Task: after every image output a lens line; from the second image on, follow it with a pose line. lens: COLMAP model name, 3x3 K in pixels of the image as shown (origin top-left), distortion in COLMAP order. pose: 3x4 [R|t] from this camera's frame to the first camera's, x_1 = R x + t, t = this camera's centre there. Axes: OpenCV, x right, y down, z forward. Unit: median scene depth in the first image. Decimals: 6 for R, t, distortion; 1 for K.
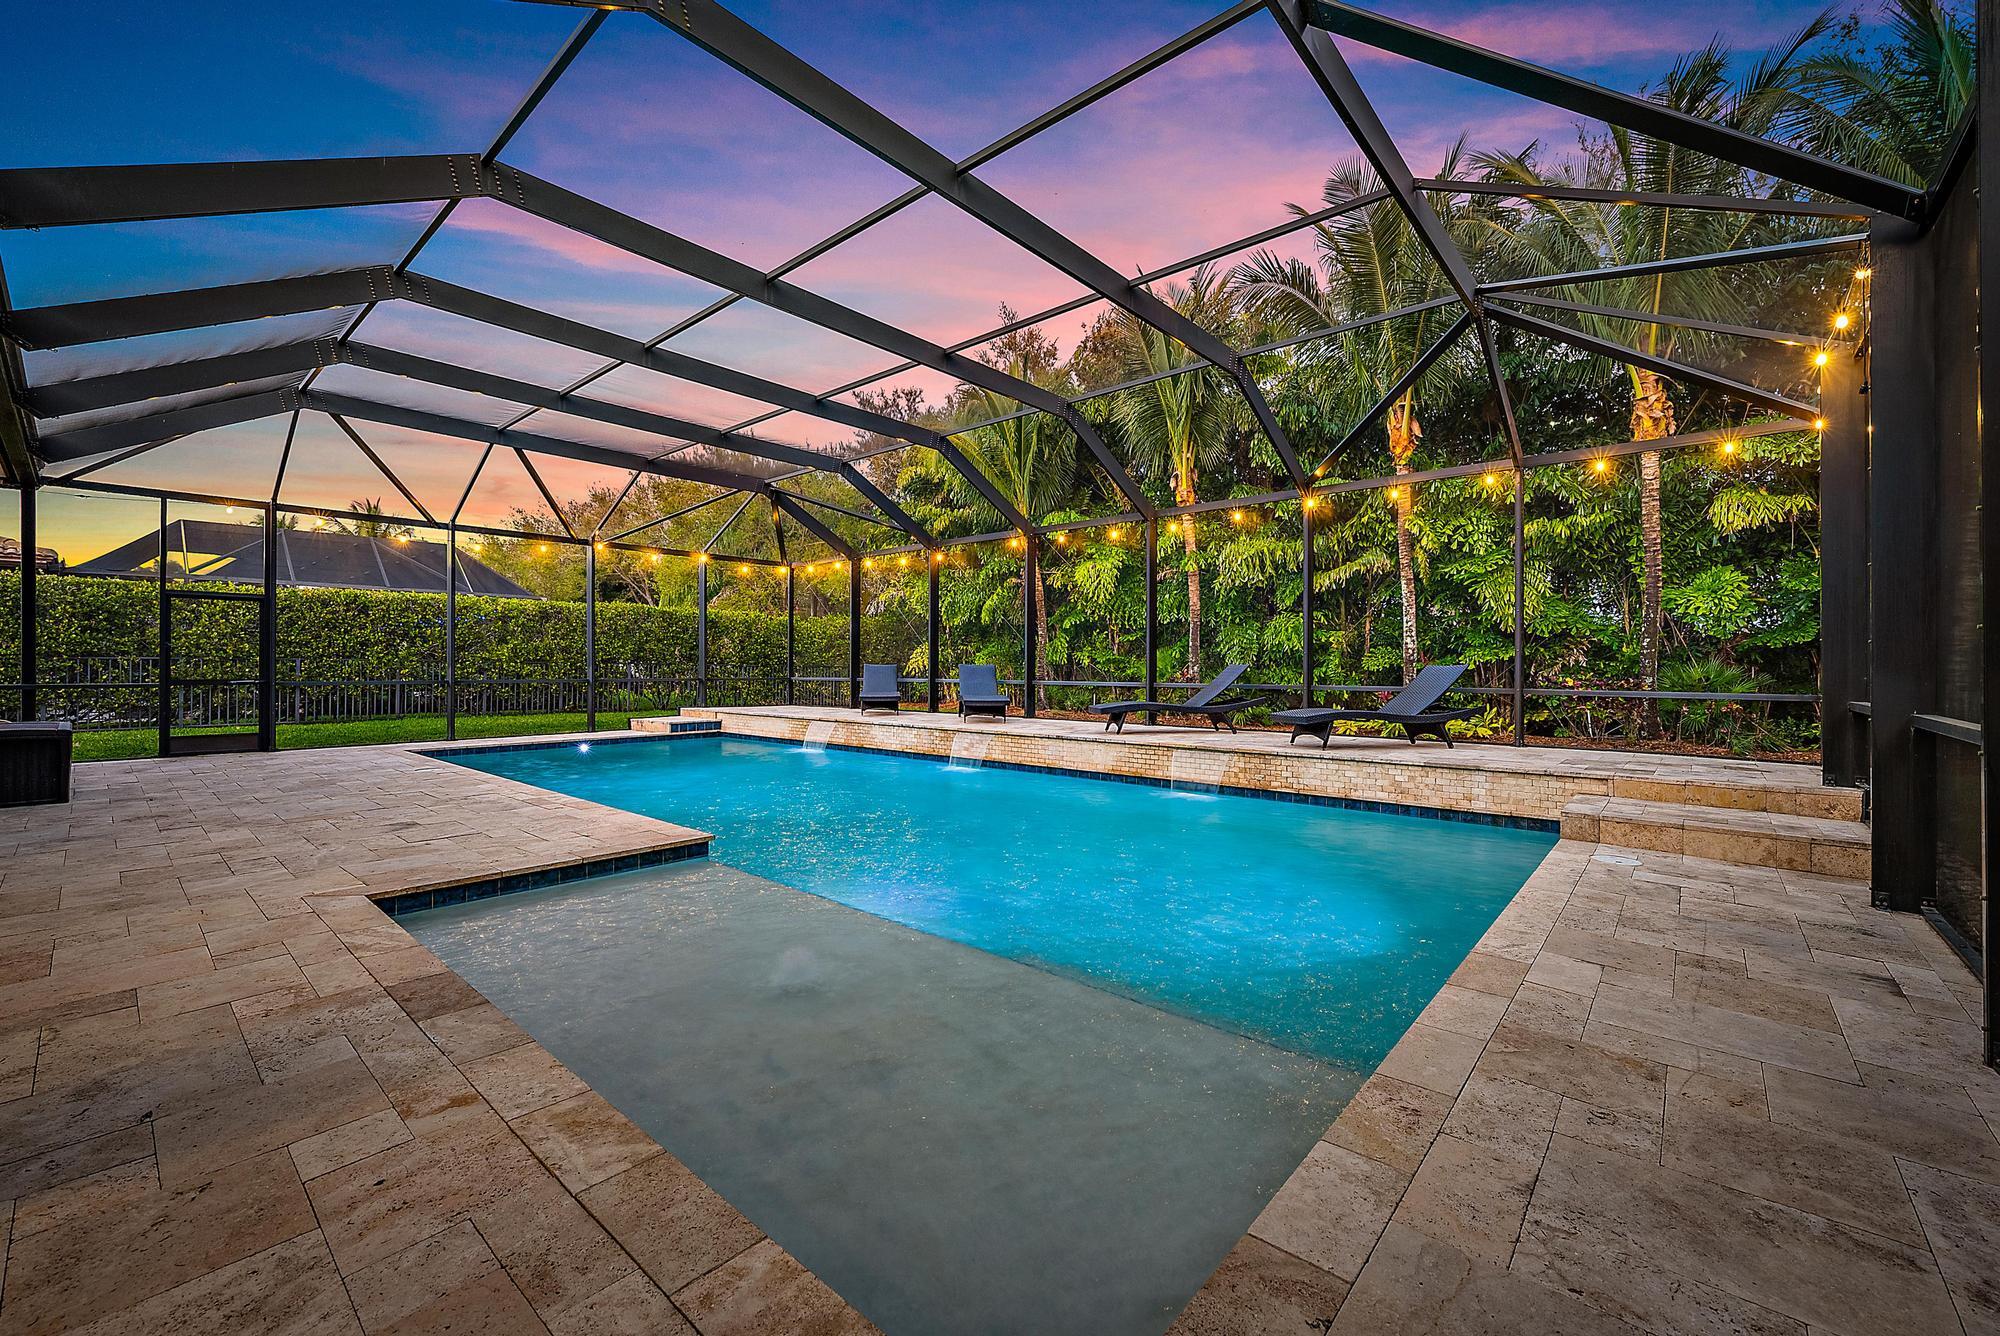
lens RADIAL K [[790.0, 0, 1000.0], [0, 790.0, 668.0], [0, 0, 1]] dist [0.000412, 0.000043]
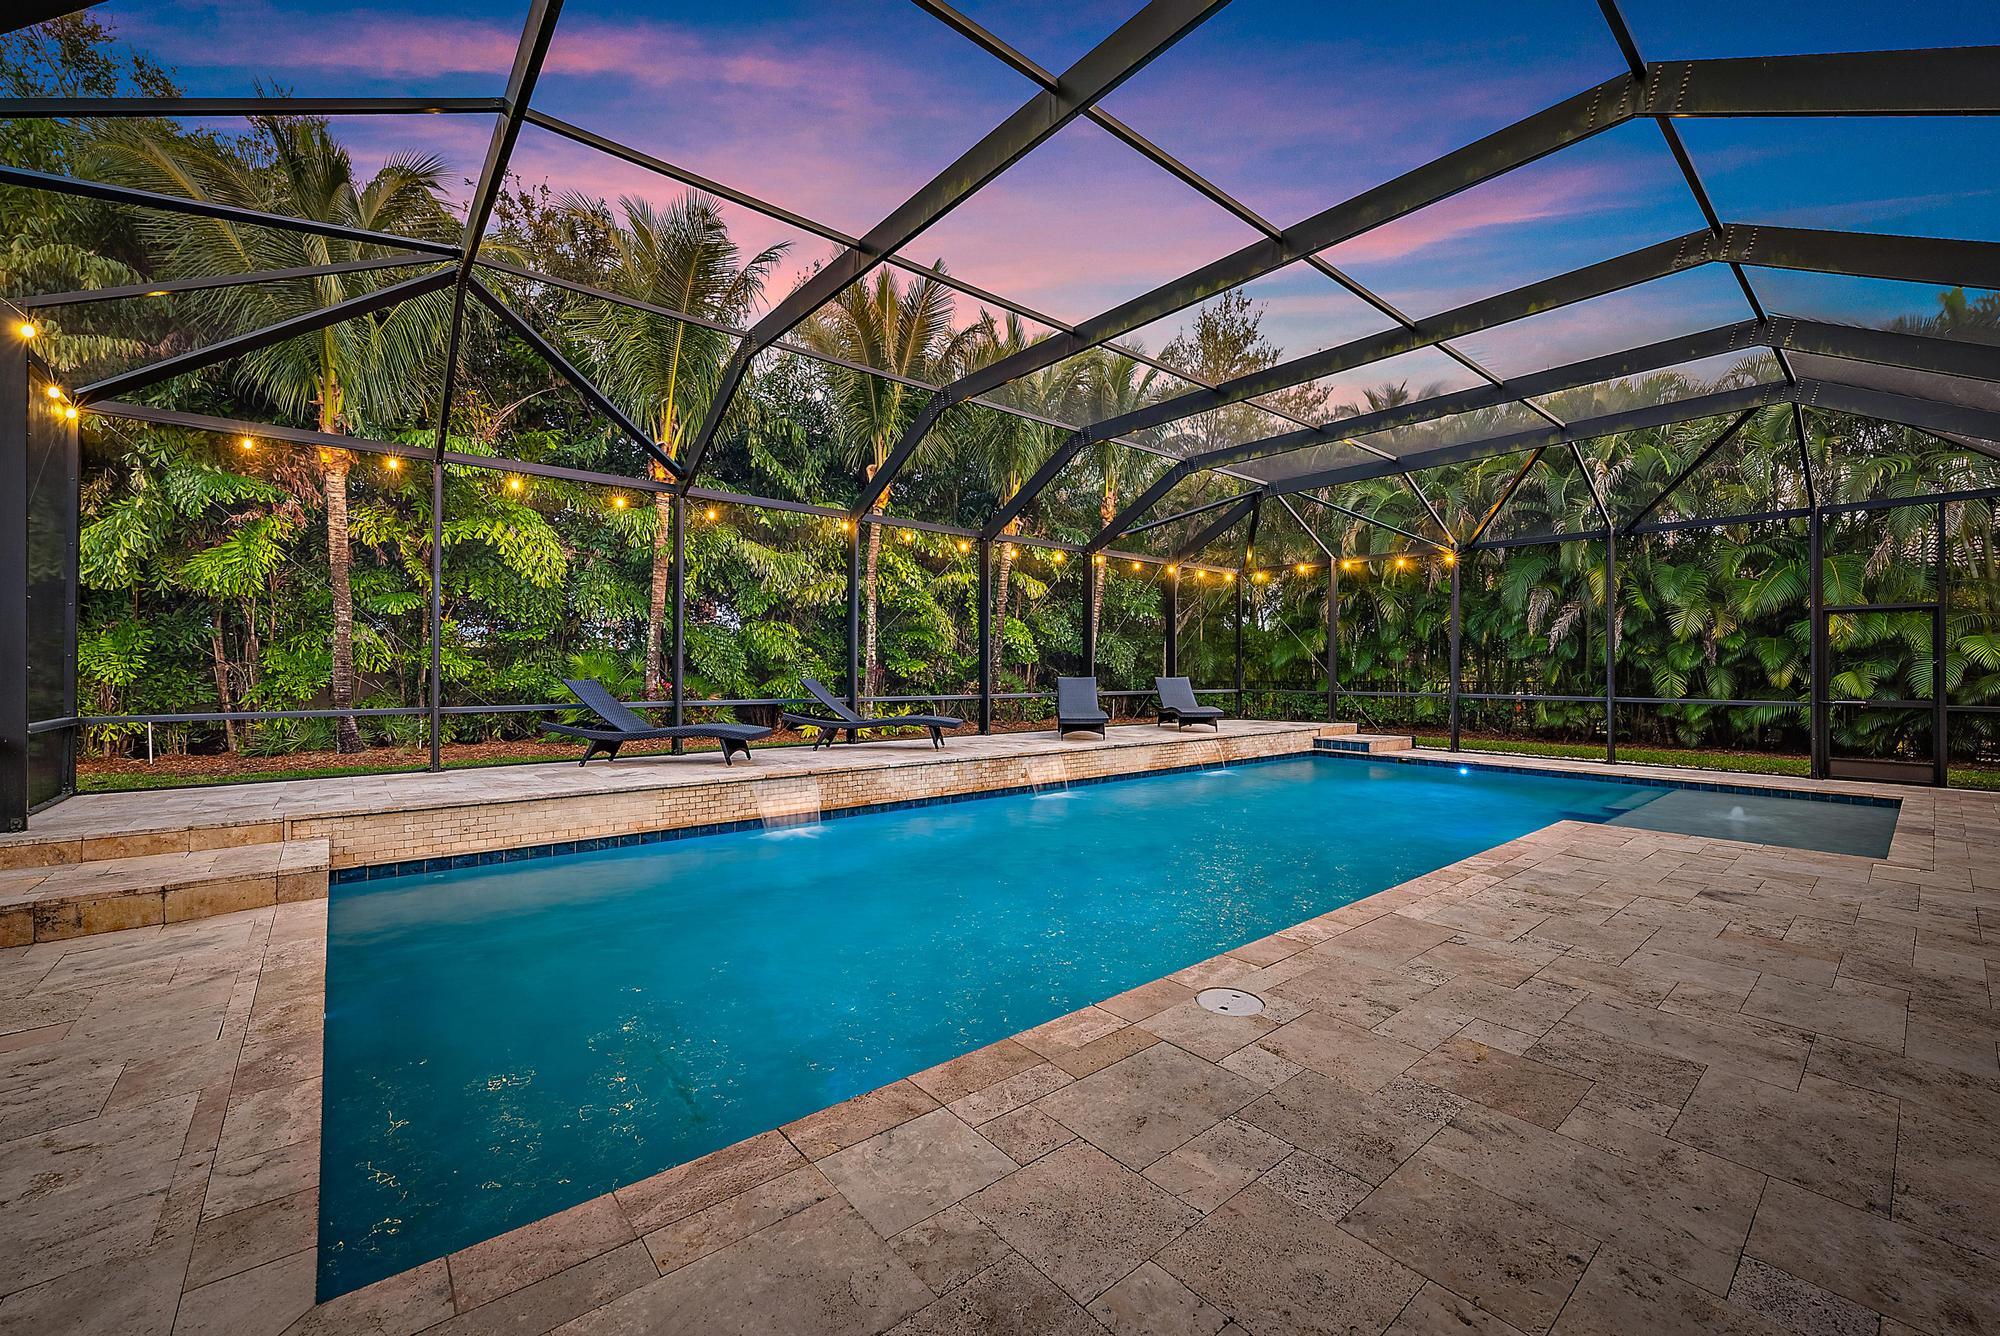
lens RADIAL K [[790.0, 0, 1000.0], [0, 790.0, 668.0], [0, 0, 1]] dist [0.000412, 0.000043]
pose [[0.150519, 0.010128, 0.988555, -0.846700], [0.005432, 0.999924, -0.011072, -0.006526], [-0.988592, 0.007036, 0.150452, 0.831055]]
